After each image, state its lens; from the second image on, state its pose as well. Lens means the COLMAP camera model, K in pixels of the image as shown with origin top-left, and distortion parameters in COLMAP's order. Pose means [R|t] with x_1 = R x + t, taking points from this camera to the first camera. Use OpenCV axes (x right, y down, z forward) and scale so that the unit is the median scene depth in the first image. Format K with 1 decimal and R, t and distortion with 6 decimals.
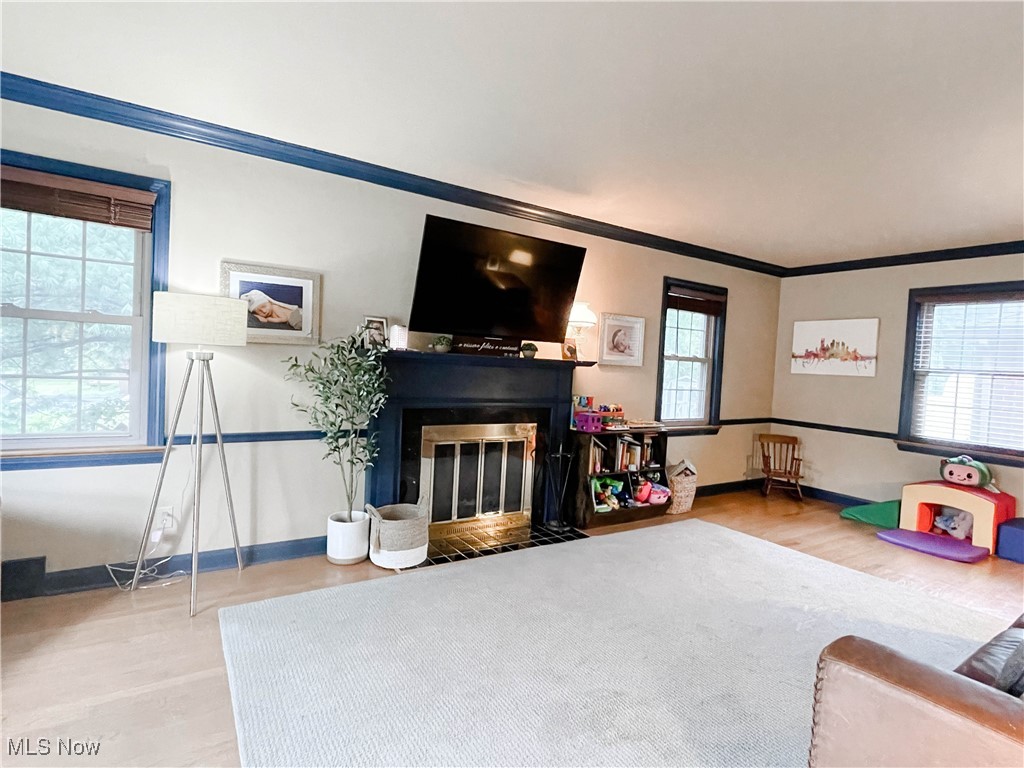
lens RADIAL K [[508.7, 0, 507.9], [0, 508.7, 387.5], [0, 0, 1]] dist [-0.019997, 0.000501]
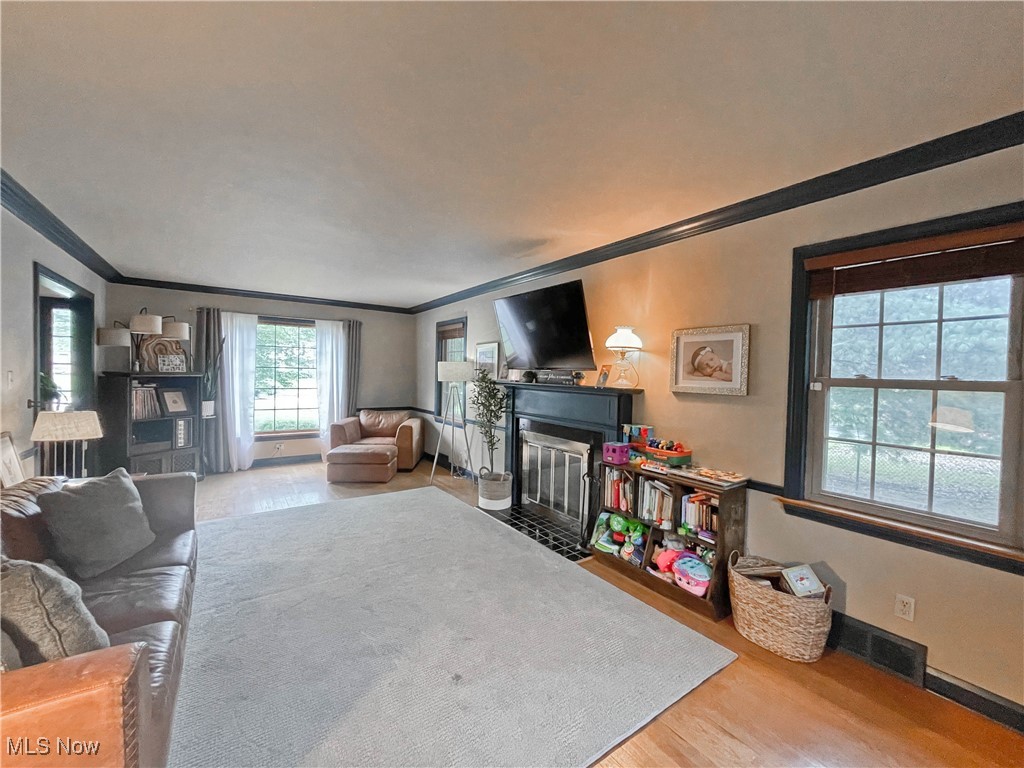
lens RADIAL K [[412.6, 0, 513.0], [0, 412.6, 381.7], [0, 0, 1]] dist [-0.003935, -0.000371]
pose [[0.049502, -0.028092, -0.998379, 0.978970], [-0.070107, 0.997041, -0.031530, -0.025882], [0.996310, 0.071555, 0.047386, 0.816910]]
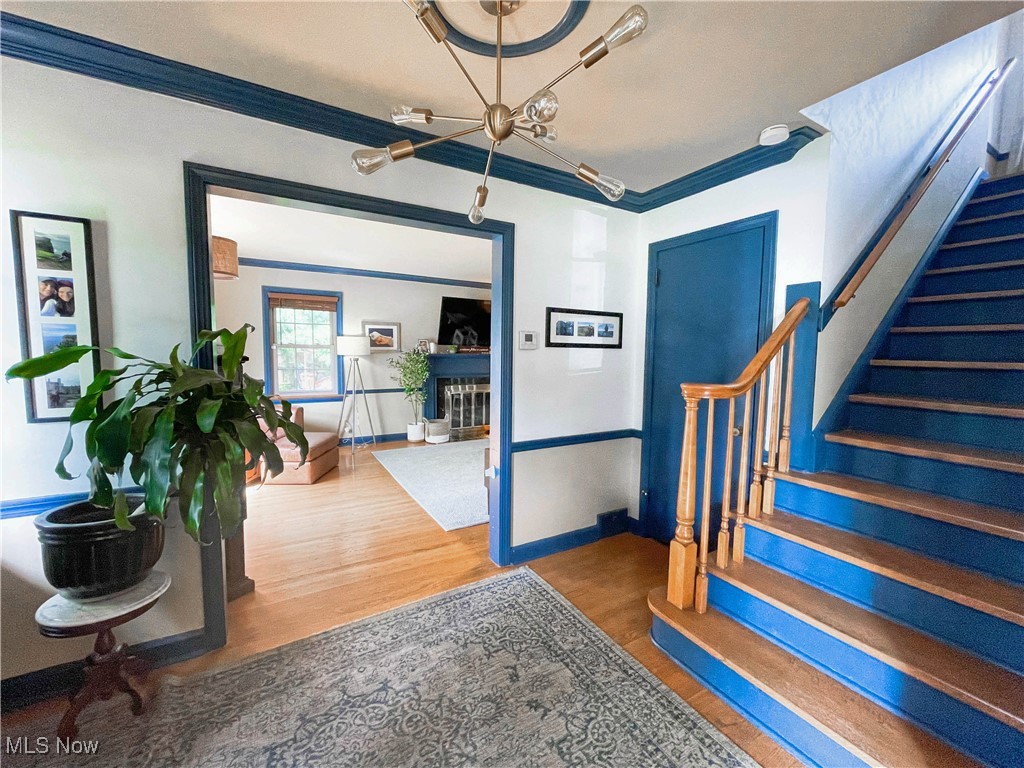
lens RADIAL K [[412.6, 0, 515.8], [0, 412.6, 382.8], [0, 0, 1]] dist [-0.003935, -0.000371]
pose [[0.998932, -0.037489, -0.027016, 0.183174], [0.037925, 0.999155, 0.015846, 0.040229], [0.026399, -0.016853, 0.999509, -0.781012]]
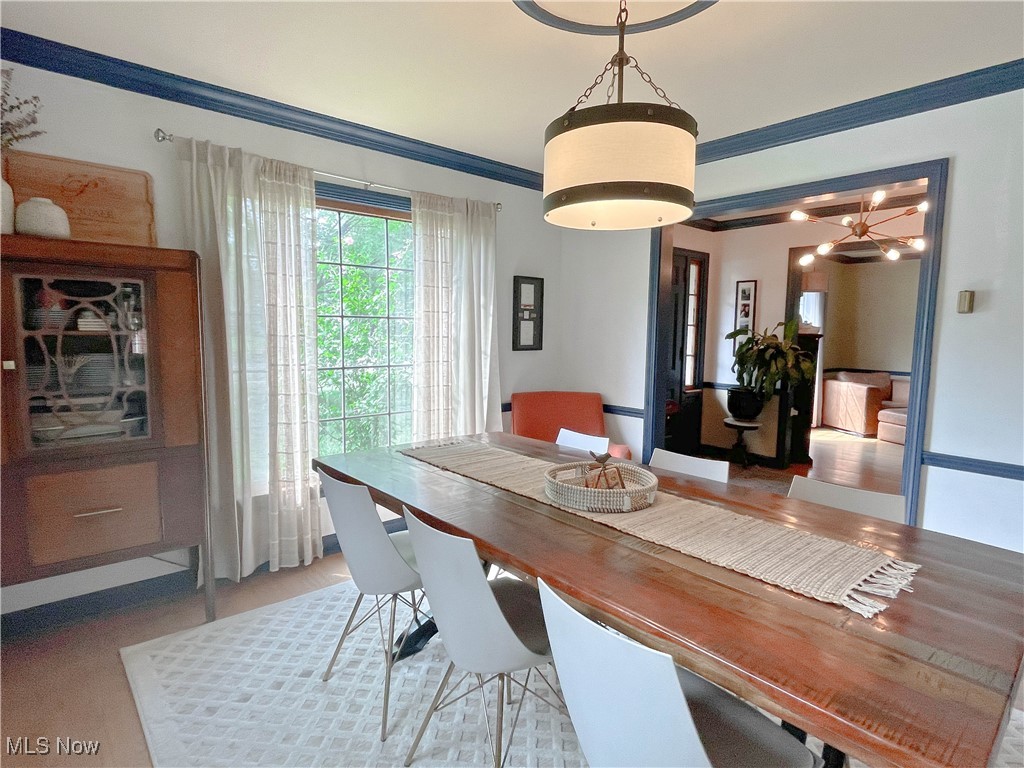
lens RADIAL K [[546.7, 0, 513.1], [0, 546.7, 381.9], [0, 0, 1]] dist [-0.001112, -0.000580]
pose [[0.157856, 0.050490, -0.986170, 1.077197], [-0.064129, 0.997108, 0.040785, 0.115473], [0.985378, 0.056804, 0.160637, -1.222438]]
